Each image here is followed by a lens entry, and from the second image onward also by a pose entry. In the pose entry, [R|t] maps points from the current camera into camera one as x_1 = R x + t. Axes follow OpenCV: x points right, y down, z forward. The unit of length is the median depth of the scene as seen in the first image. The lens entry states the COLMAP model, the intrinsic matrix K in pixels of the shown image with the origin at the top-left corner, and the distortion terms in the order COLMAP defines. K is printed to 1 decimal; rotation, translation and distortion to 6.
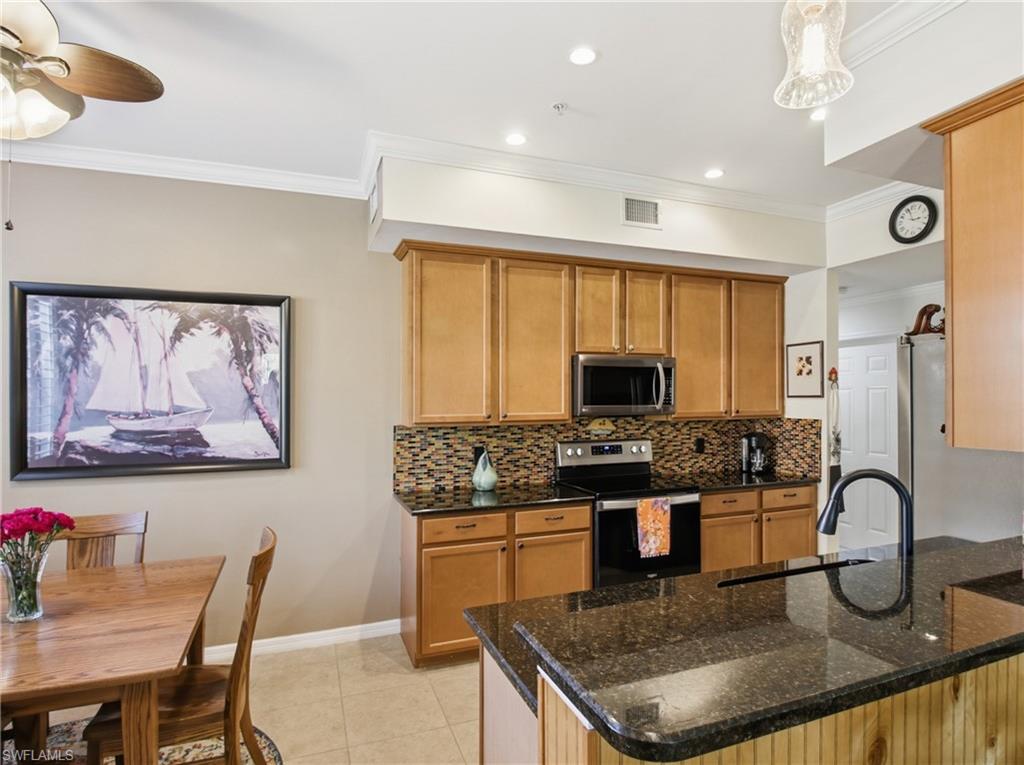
lens RADIAL K [[561.2, 0, 517.7], [0, 561.2, 398.6], [0, 0, 1]] dist [-0.007999, -0.010649]
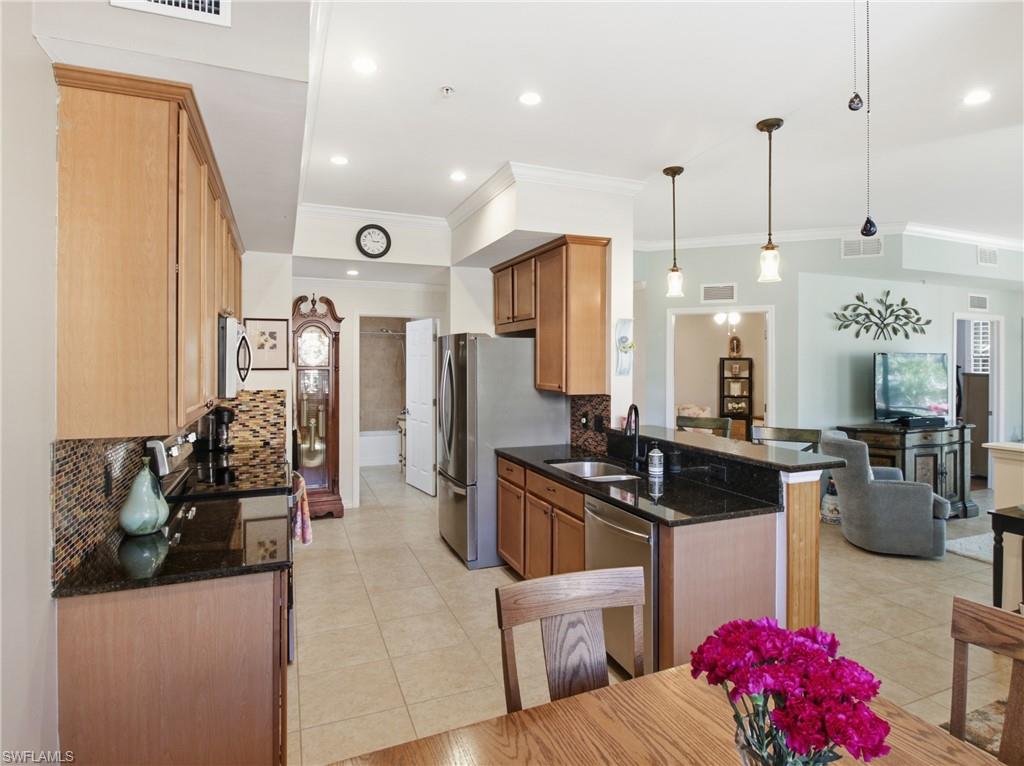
lens RADIAL K [[598.0, 0, 517.4], [0, 598.0, 360.9], [0, 0, 1]] dist [-0.000203, -0.015616]
pose [[-0.042770, 0.008849, 0.999046, -0.708205], [-0.001600, 0.999959, -0.008926, -0.010675], [-0.999084, -0.001981, -0.042754, 0.634785]]
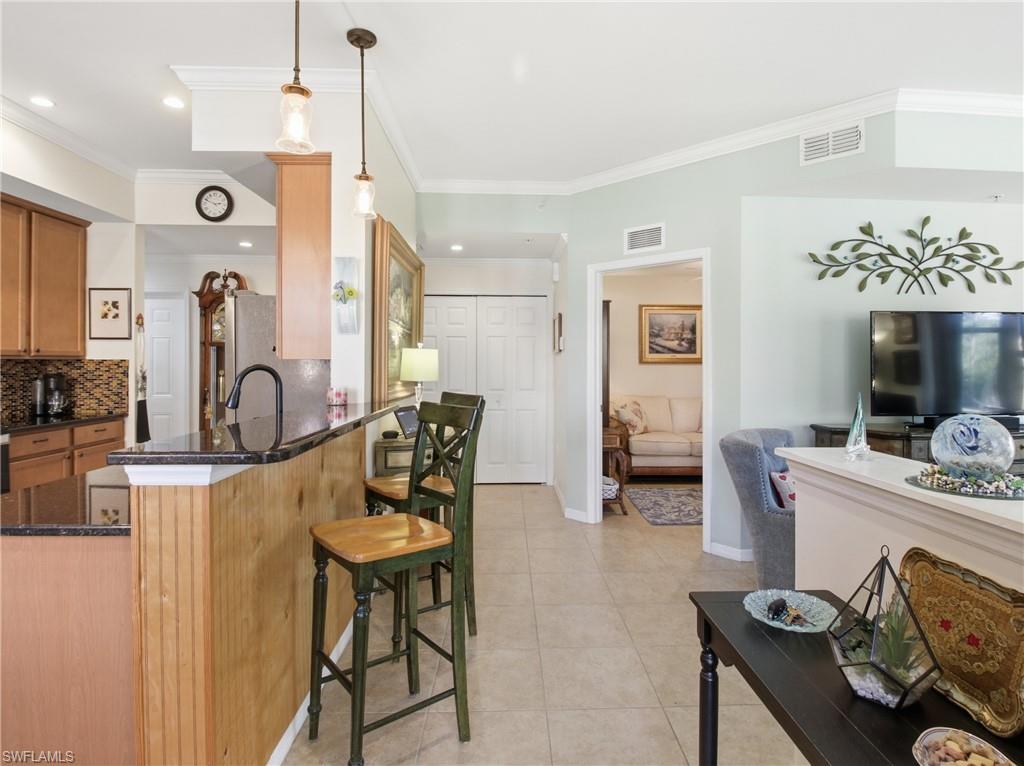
lens RADIAL K [[561.2, 0, 528.3], [0, 561.2, 367.3], [0, 0, 1]] dist [-0.007999, -0.010649]
pose [[0.318218, 0.004461, 0.948007, -0.264280], [-0.007680, 0.999968, -0.002127, 0.052241], [-0.947986, -0.006604, 0.318243, -0.103061]]
